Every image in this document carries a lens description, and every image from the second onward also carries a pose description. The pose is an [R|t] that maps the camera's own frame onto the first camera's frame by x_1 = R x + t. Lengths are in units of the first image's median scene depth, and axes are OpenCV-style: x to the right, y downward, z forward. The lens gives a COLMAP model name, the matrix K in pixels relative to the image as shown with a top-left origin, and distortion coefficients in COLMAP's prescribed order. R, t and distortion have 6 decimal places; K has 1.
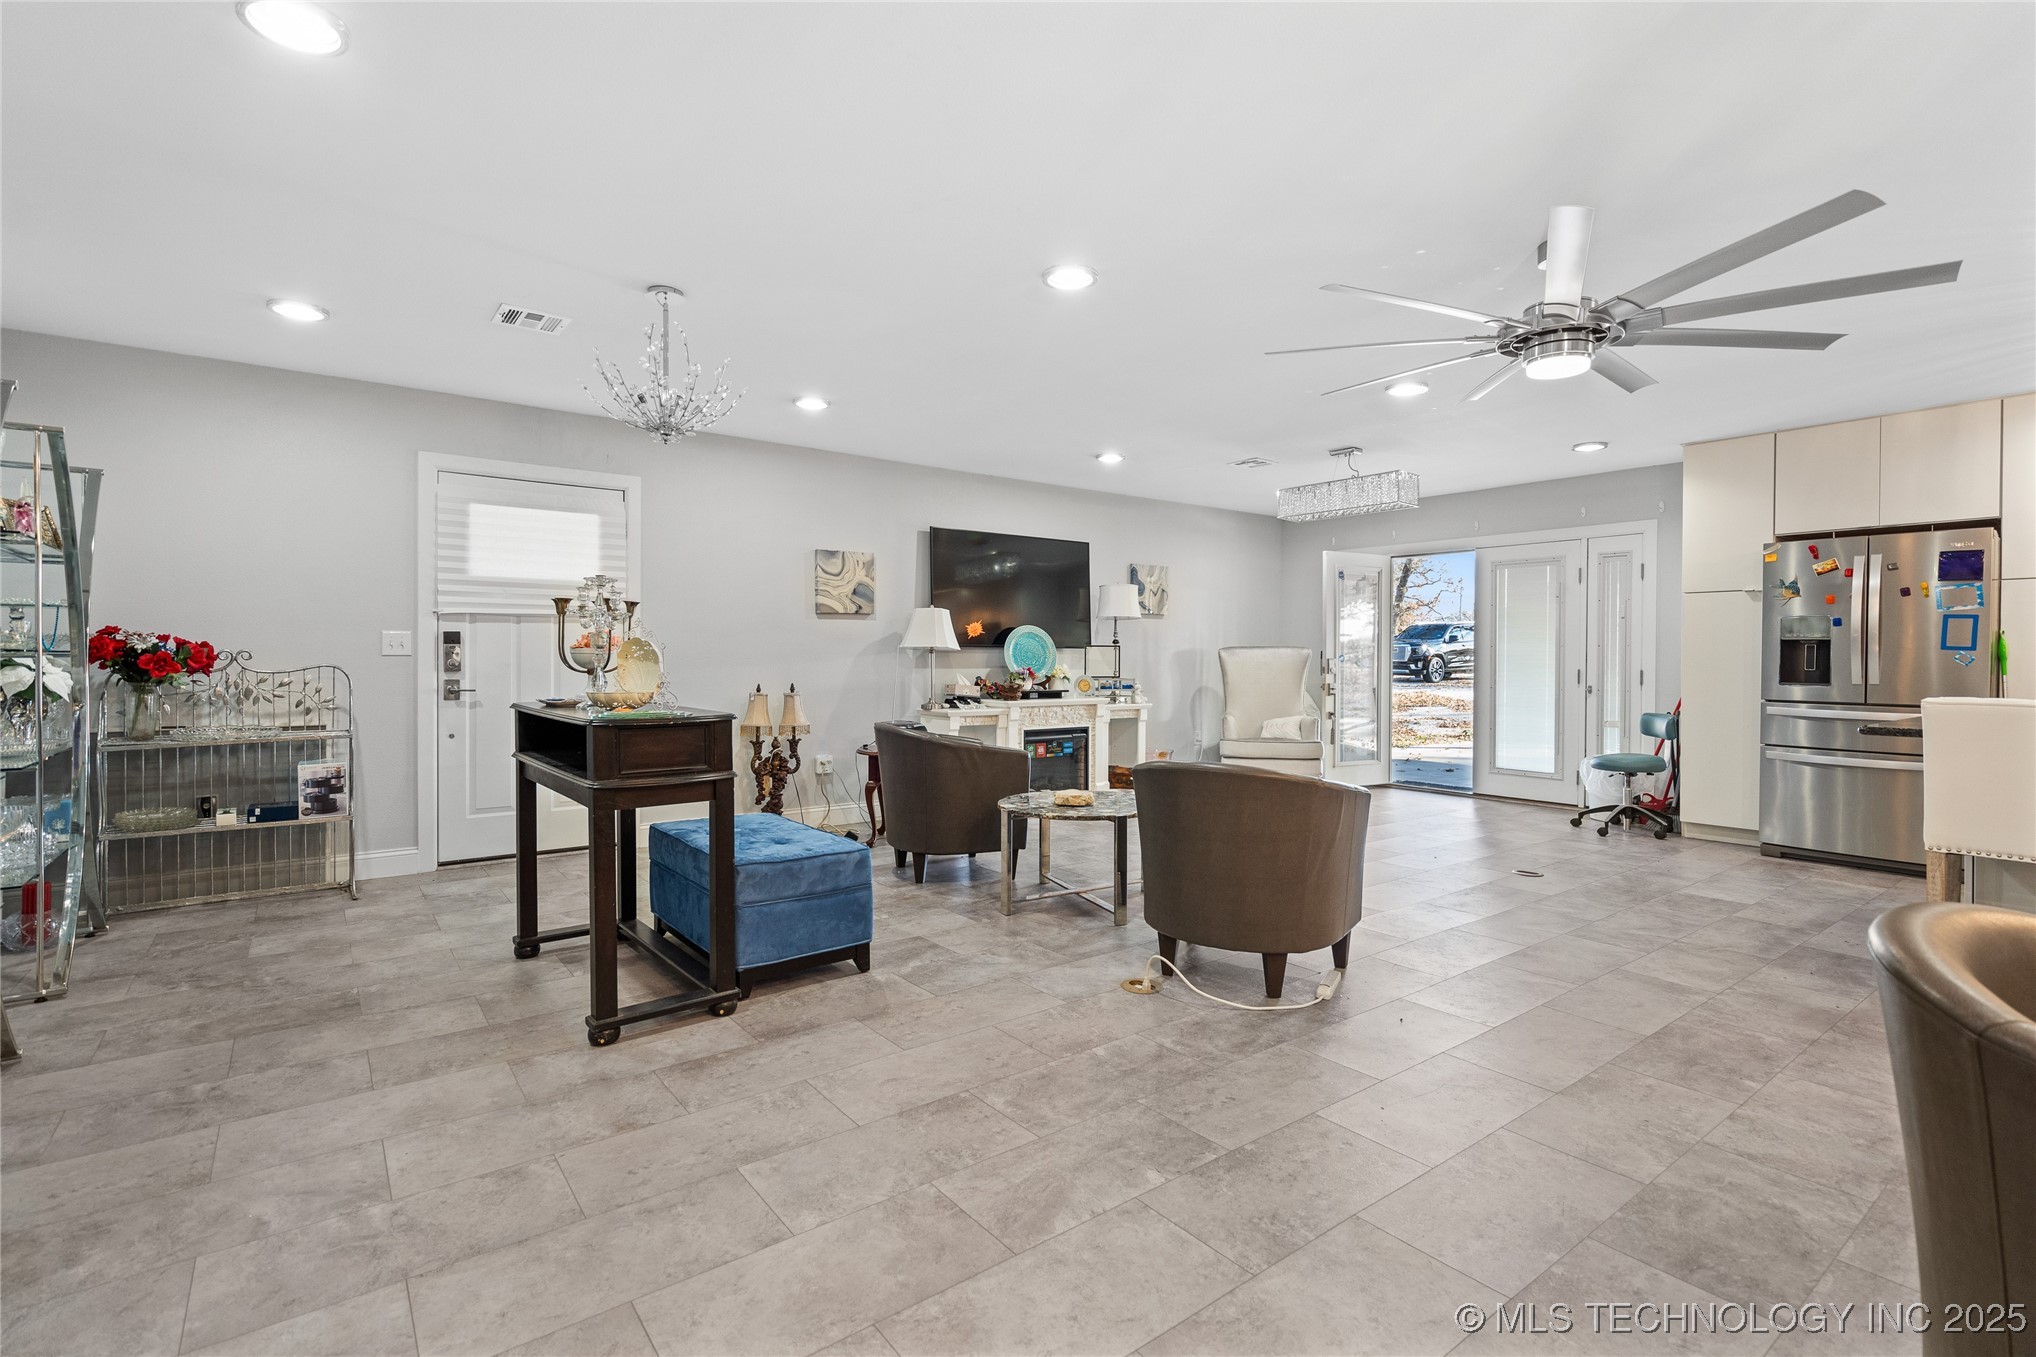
lens RADIAL K [[937.9, 0, 1021.3], [0, 937.9, 683.1], [0, 0, 1]] dist [-0.010759, 0.000840]
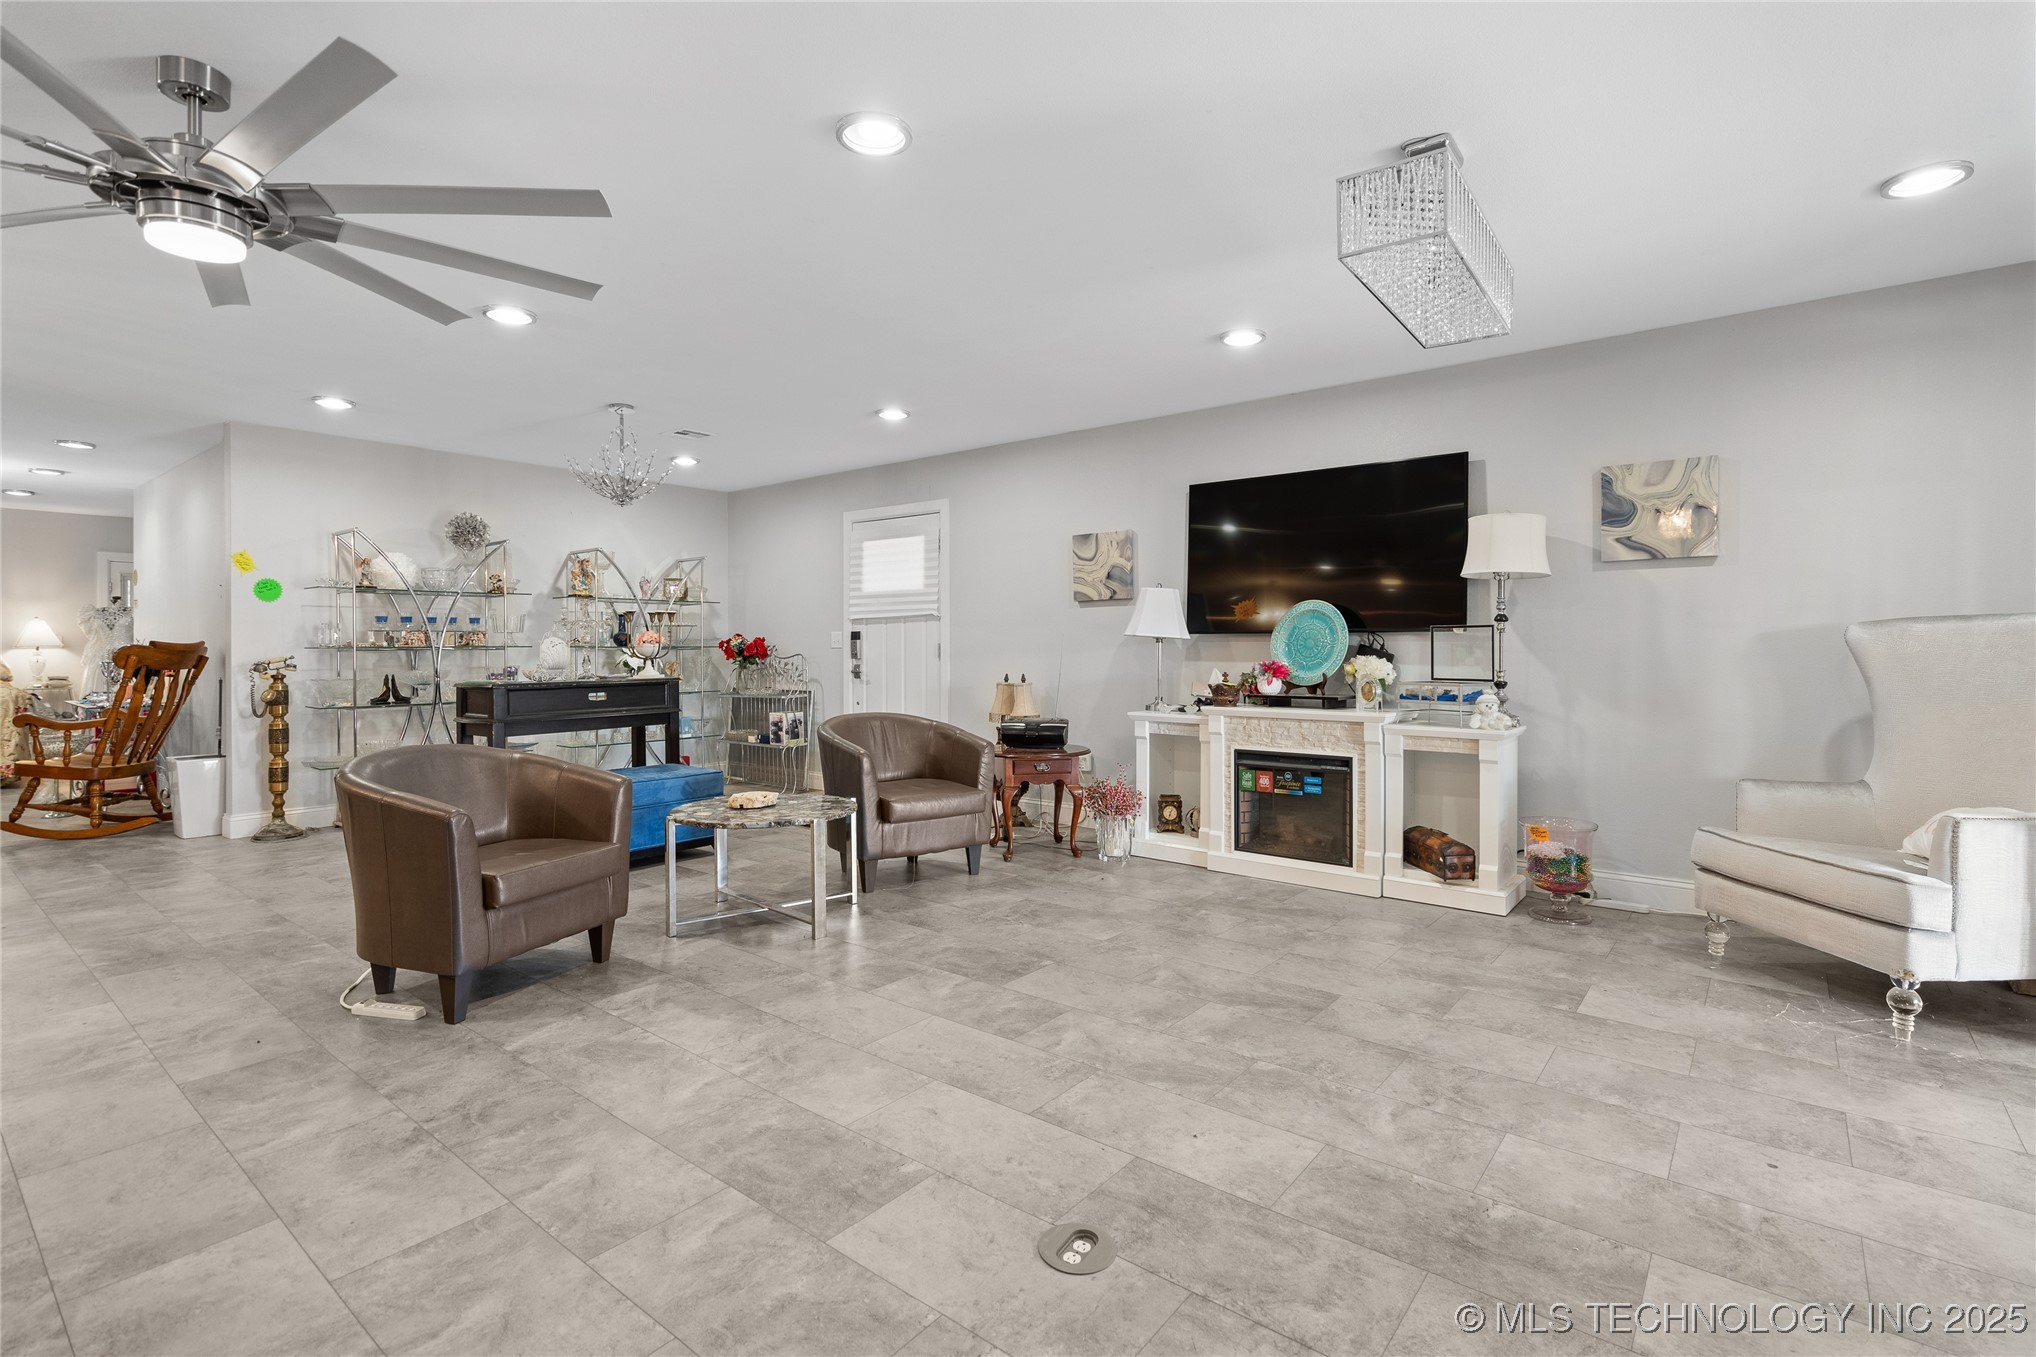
lens RADIAL K [[937.9, 0, 1021.3], [0, 937.9, 683.1], [0, 0, 1]] dist [-0.010759, 0.000840]
pose [[0.244356, 0.036629, -0.968994, 0.696310], [-0.018155, 0.999284, 0.033195, -0.022202], [0.969516, 0.009481, 0.244846, 0.706546]]
